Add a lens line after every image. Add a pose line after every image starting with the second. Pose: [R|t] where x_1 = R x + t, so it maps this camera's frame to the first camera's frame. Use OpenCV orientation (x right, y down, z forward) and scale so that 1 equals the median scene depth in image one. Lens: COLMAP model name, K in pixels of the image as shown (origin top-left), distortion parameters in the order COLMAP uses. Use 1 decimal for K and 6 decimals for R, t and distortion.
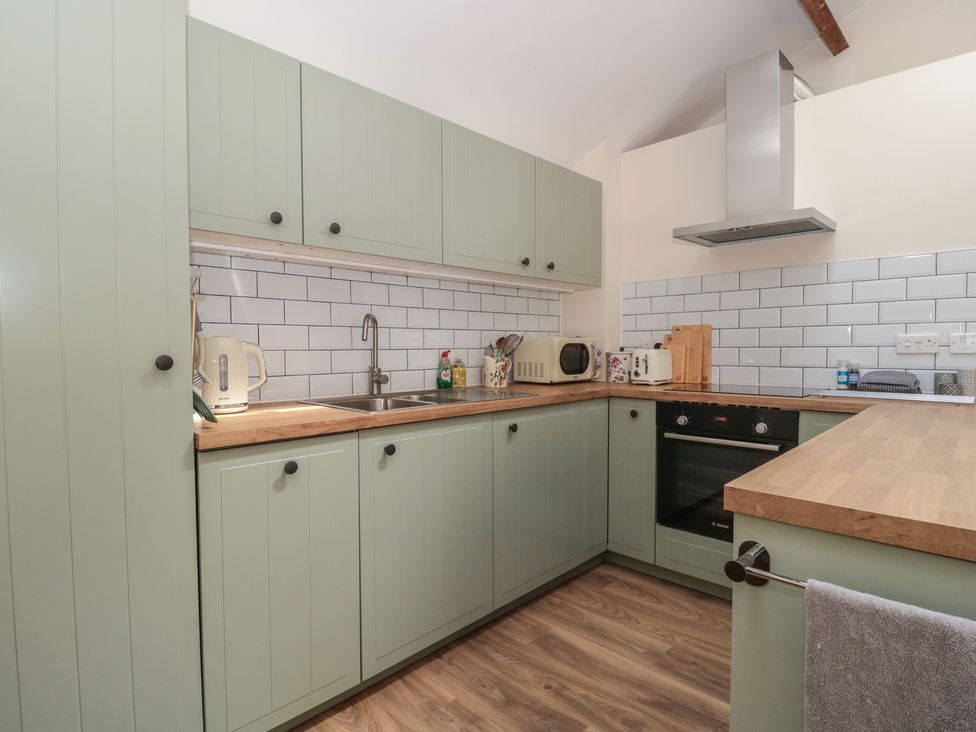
lens RADIAL K [[509.7, 0, 487.3], [0, 509.7, 364.0], [0, 0, 1]] dist [0.000129, -0.012544]
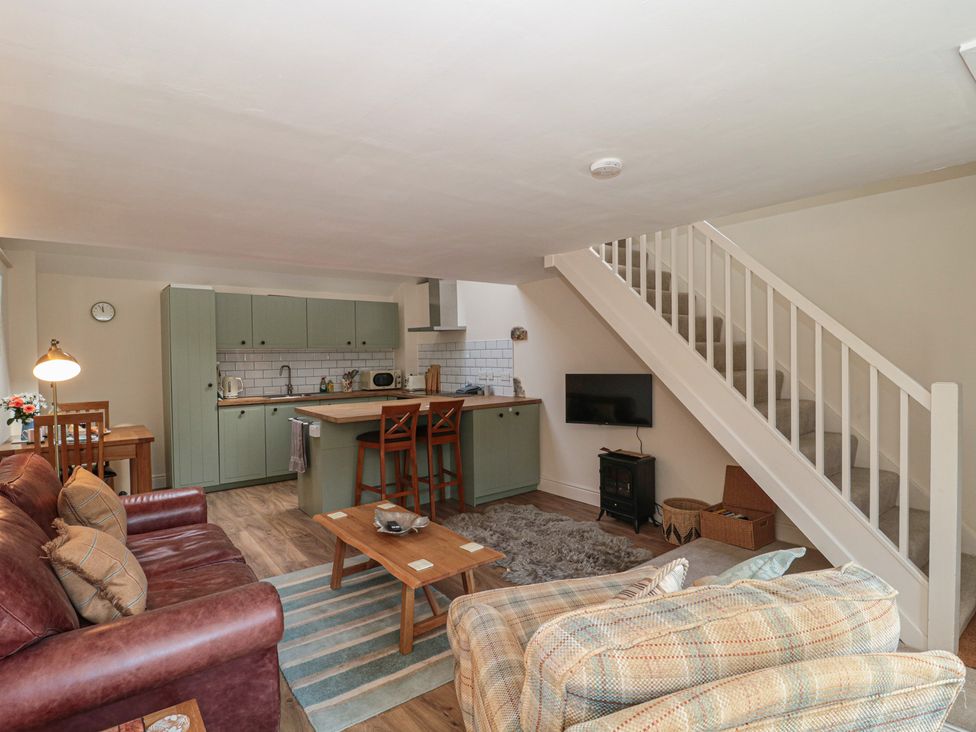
lens RADIAL K [[509.7, 0, 487.3], [0, 509.7, 364.0], [0, 0, 1]] dist [0.000129, -0.012544]
pose [[0.990570, -0.005245, -0.136910, 1.201362], [0.003300, 0.999890, -0.014432, -0.058297], [0.136971, 0.013845, 0.990478, -1.554913]]
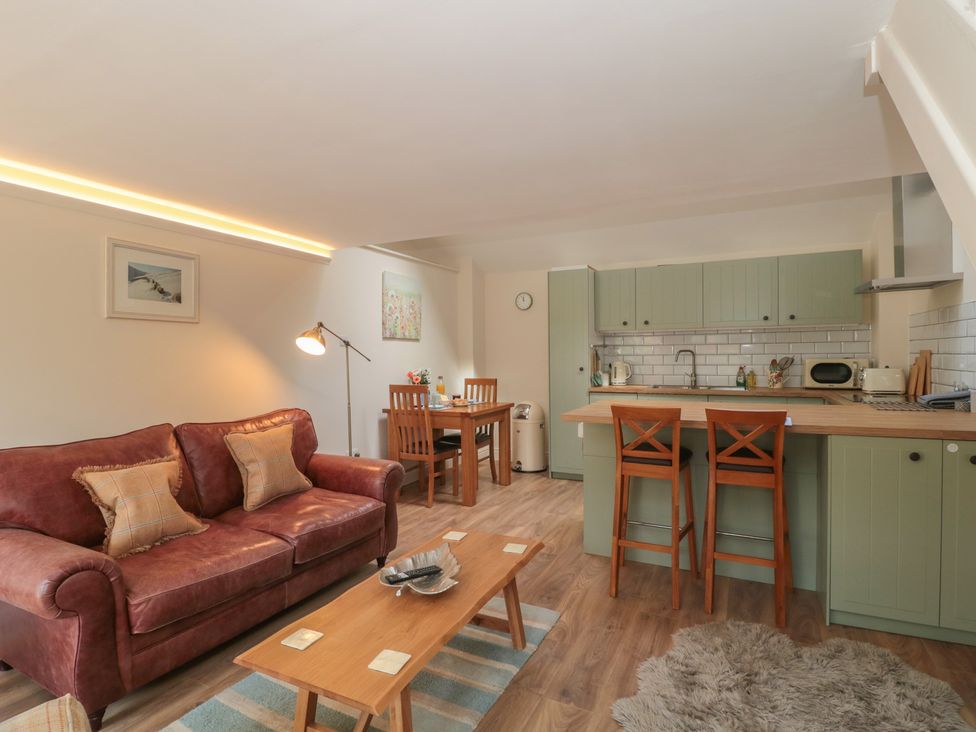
lens RADIAL K [[518.7, 0, 484.5], [0, 518.7, 366.3], [0, 0, 1]] dist [0.003391, -0.015717]
pose [[0.295922, 0.025312, -0.954877, 1.647277], [-0.021841, 0.999567, 0.019728, -0.047632], [0.954962, 0.015018, 0.296346, -0.522928]]
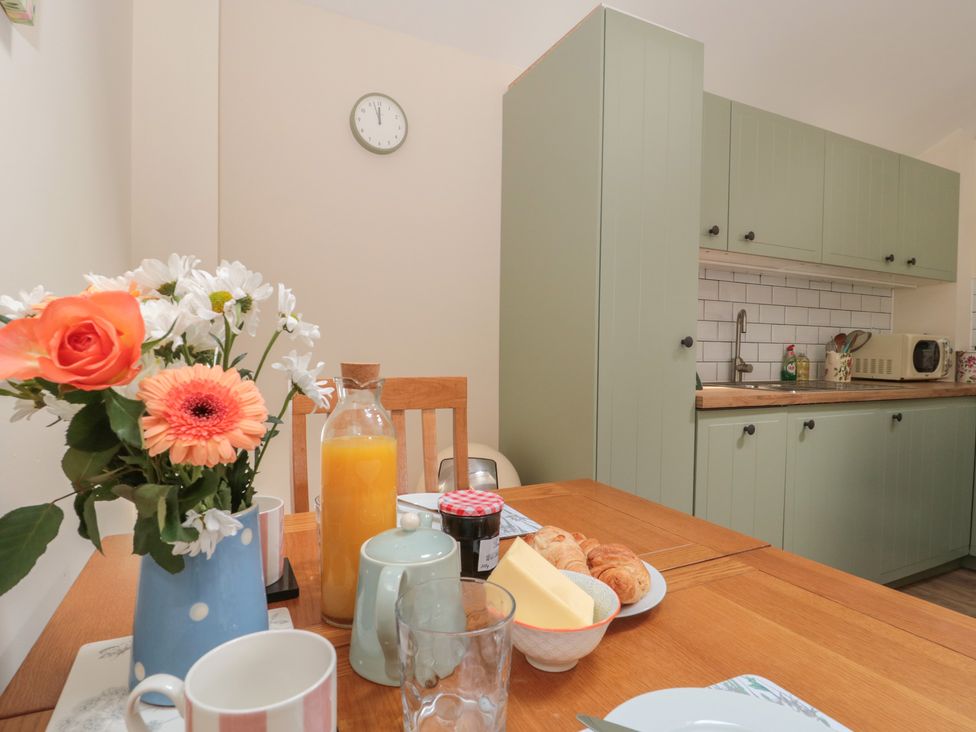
lens RADIAL K [[518.7, 0, 484.5], [0, 518.7, 366.3], [0, 0, 1]] dist [0.003391, -0.015717]
pose [[0.939196, 0.027464, -0.342281, -0.351218], [-0.029250, 0.999572, -0.000056, 0.041705], [0.342133, 0.010064, 0.939598, -0.261029]]
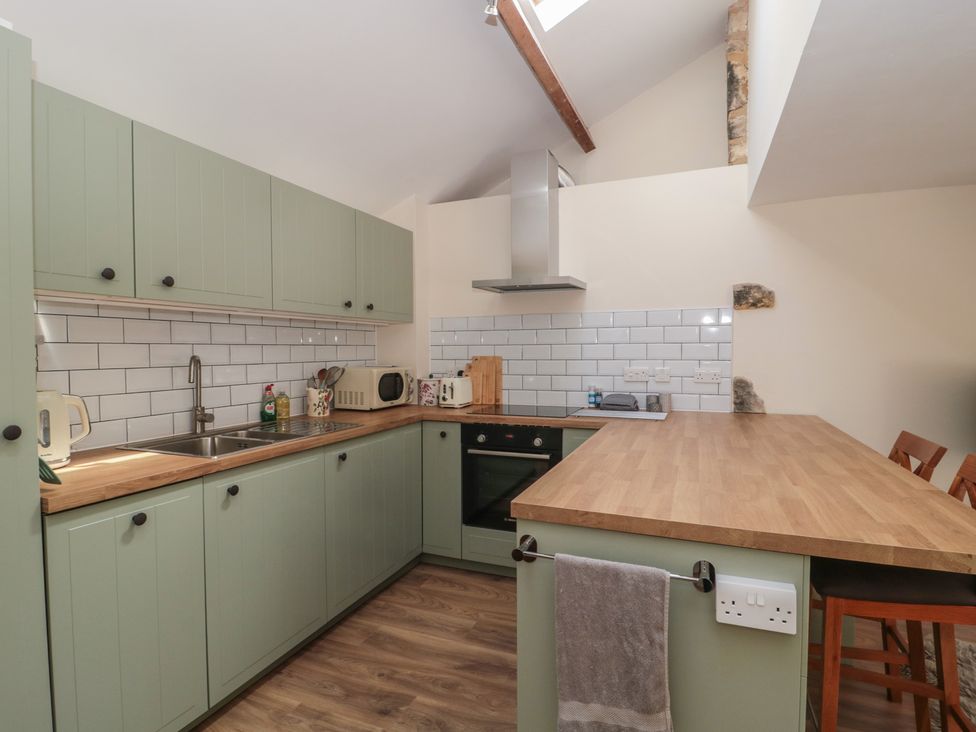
lens RADIAL K [[509.7, 0, 487.3], [0, 509.7, 364.0], [0, 0, 1]] dist [0.000129, -0.012544]
pose [[0.926664, -0.010271, 0.375751, -0.067665], [0.013578, 0.999889, -0.006154, -0.063278], [-0.375646, 0.010804, 0.926700, -0.155762]]
